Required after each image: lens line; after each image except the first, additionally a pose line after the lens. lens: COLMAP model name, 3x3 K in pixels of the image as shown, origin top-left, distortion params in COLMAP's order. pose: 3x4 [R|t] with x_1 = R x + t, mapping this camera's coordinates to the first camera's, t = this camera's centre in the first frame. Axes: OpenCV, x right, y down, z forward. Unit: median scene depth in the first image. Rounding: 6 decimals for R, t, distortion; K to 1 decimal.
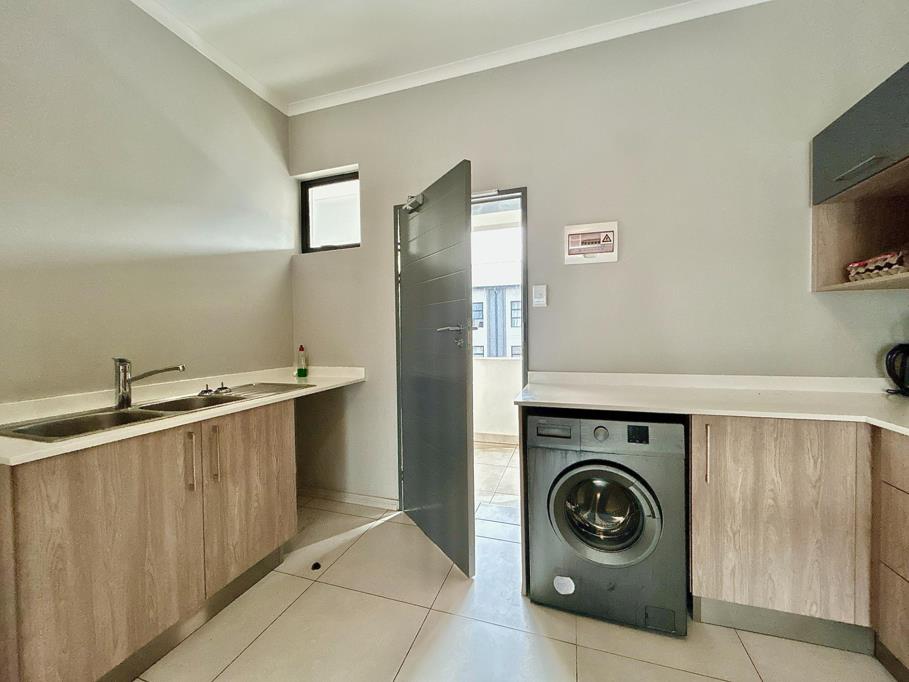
lens RADIAL K [[363.6, 0, 454.5], [0, 363.6, 341.0], [0, 0, 1]] dist [0.000166, -0.000127]
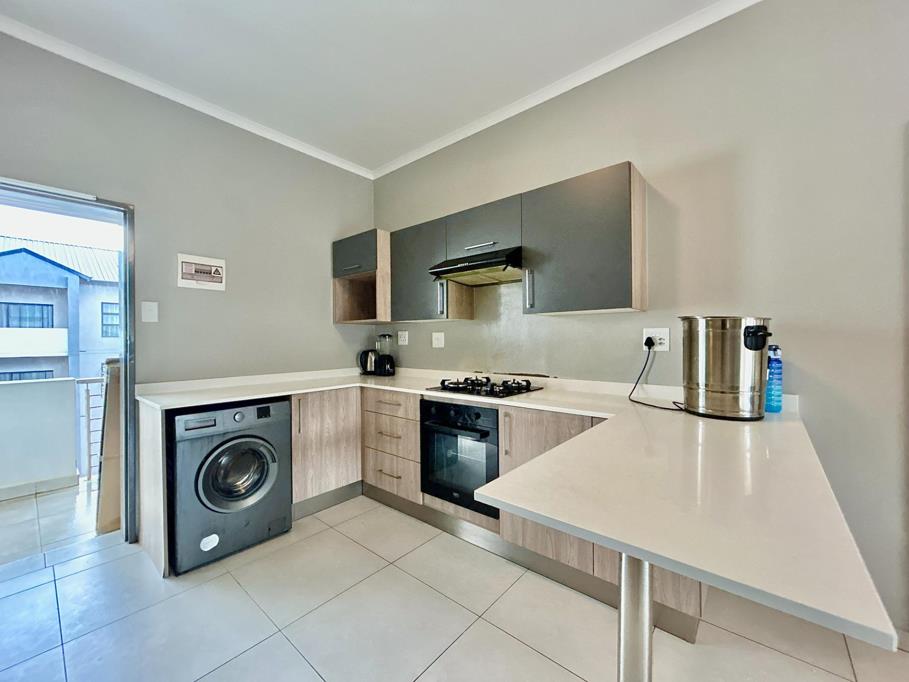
lens RADIAL K [[363.6, 0, 454.5], [0, 363.6, 341.0], [0, 0, 1]] dist [0.000166, -0.000127]
pose [[0.379869, 0.007707, 0.925008, -0.596929], [0.025907, 0.999484, -0.018966, 0.006656], [-0.924678, 0.031169, 0.379473, -0.328787]]
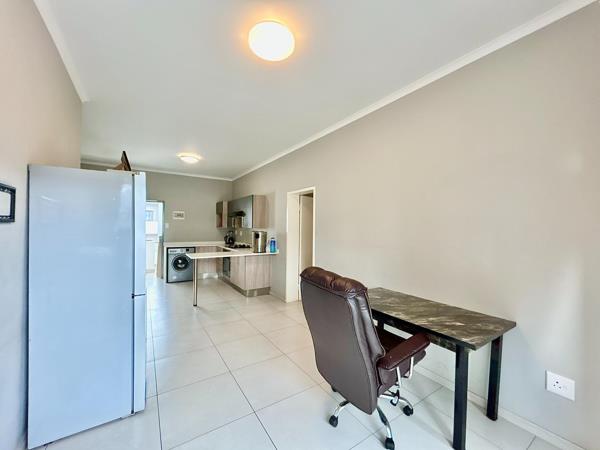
lens RADIAL K [[240.0, 0, 300.0], [0, 240.0, 225.0], [0, 0, 1]] dist [0.000166, -0.000127]
pose [[0.633641, 0.035751, 0.772801, -1.495161], [-0.001434, 0.998984, -0.045039, 0.004653], [-0.773626, 0.027431, 0.633048, -3.161973]]
